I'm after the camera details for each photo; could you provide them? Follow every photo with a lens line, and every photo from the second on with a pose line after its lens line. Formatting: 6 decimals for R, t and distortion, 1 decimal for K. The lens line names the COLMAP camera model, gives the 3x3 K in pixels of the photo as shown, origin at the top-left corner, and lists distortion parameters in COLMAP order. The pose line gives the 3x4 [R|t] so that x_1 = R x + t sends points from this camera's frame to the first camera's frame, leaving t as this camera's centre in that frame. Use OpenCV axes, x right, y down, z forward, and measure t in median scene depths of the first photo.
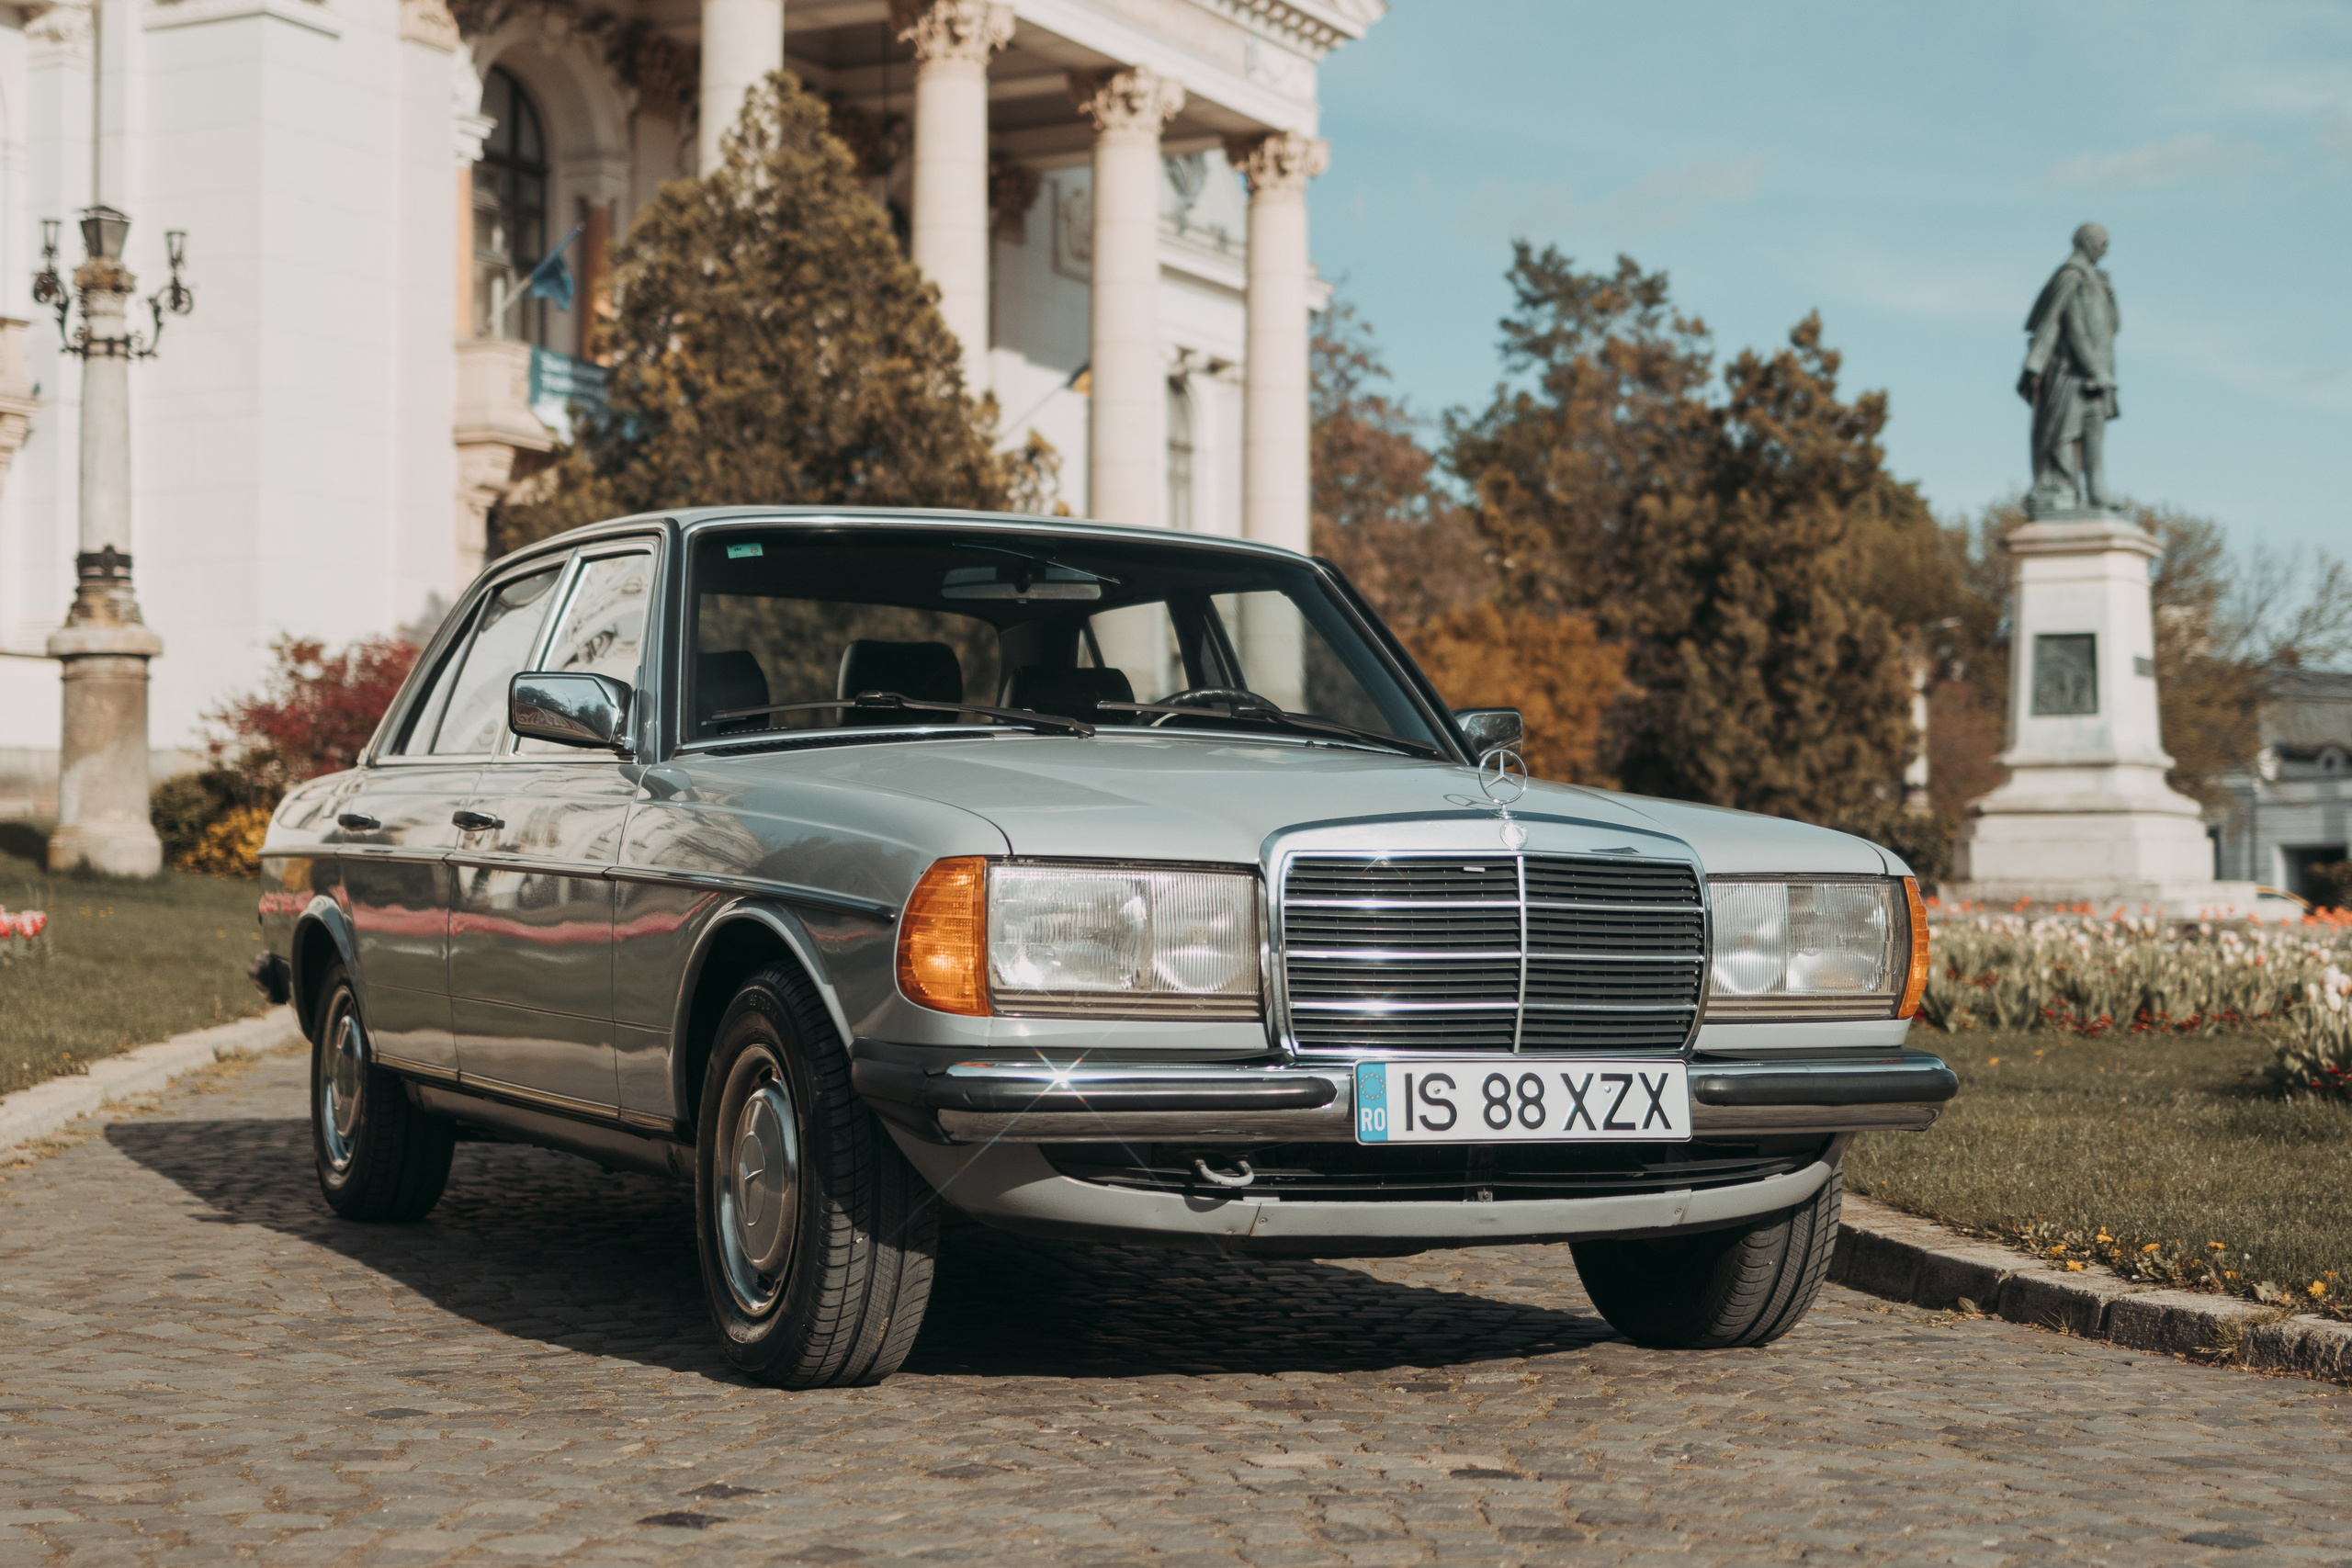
lens RADIAL K [[3816.6, 0, 1181.6], [0, 3816.6, 773.7], [0, 0, 1]] dist [0.013966, 0.006593]
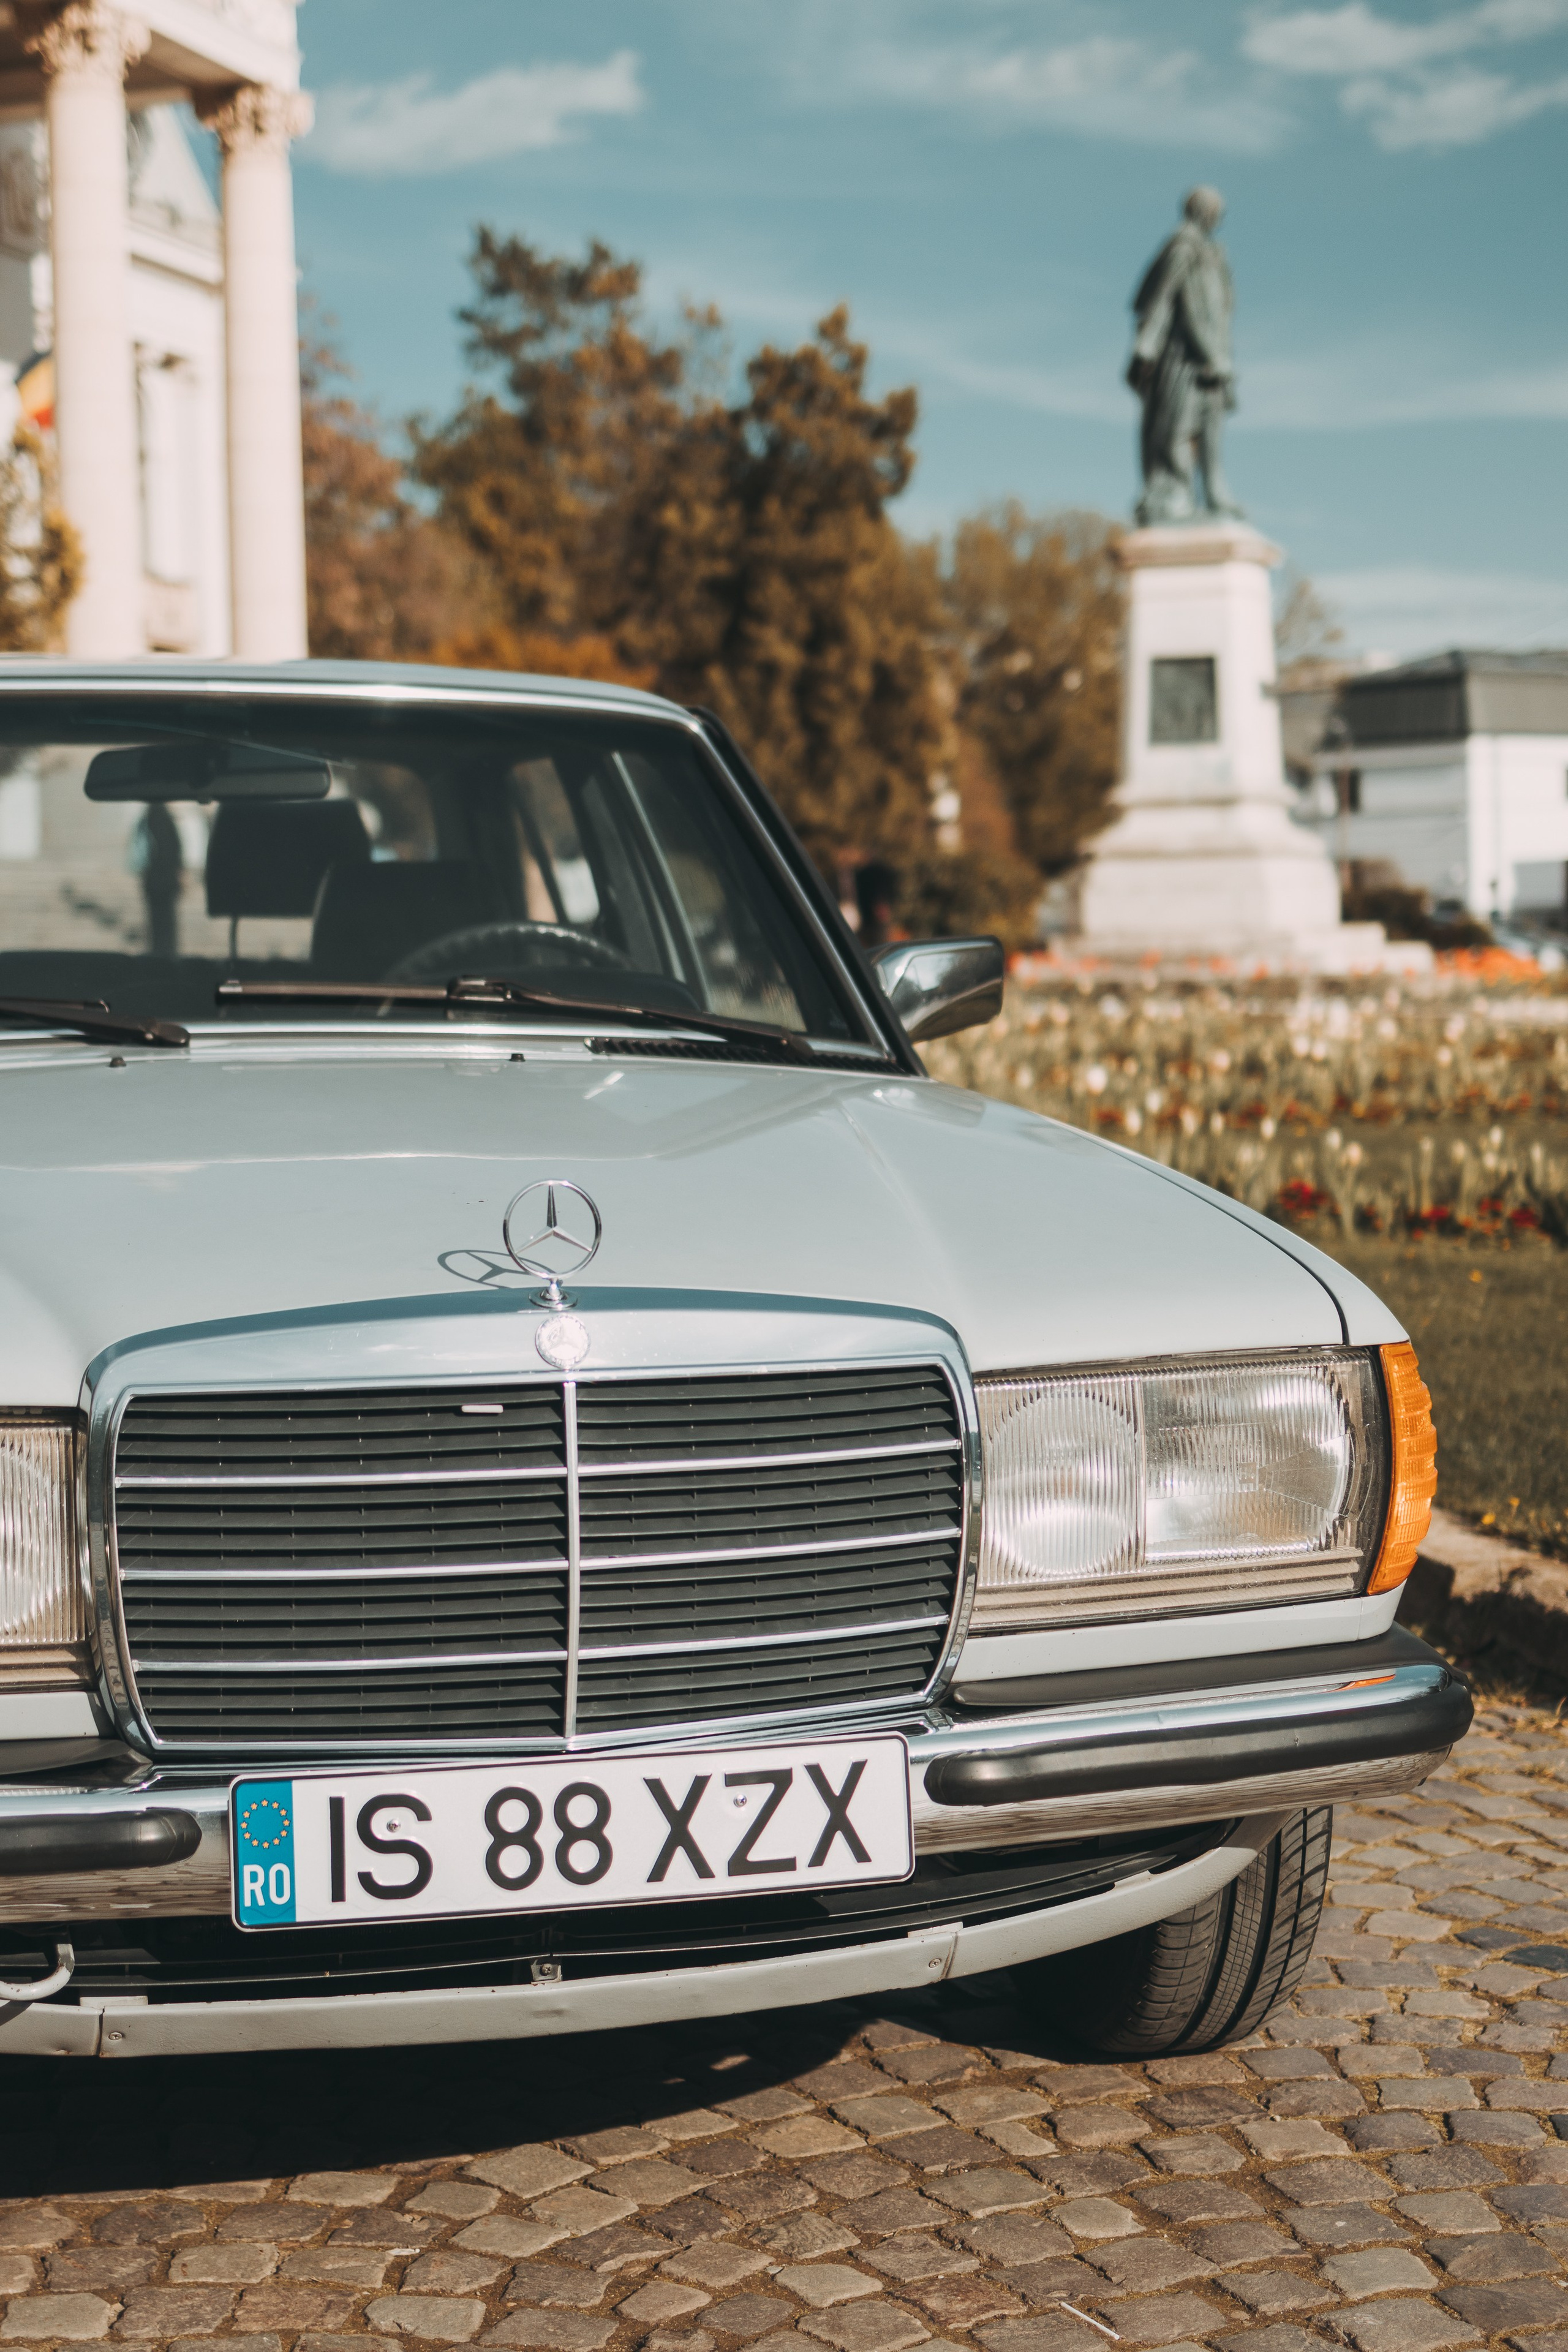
lens RADIAL K [[3817.0, 0, 780.8], [0, 3817.0, 1169.2], [0, 0, 1]] dist [0.013966, 0.006593]
pose [[0.990415, -0.006269, -0.137982, 0.185562], [0.021016, 0.994178, 0.105680, -0.062815], [0.136516, -0.107567, 0.984781, 0.448715]]
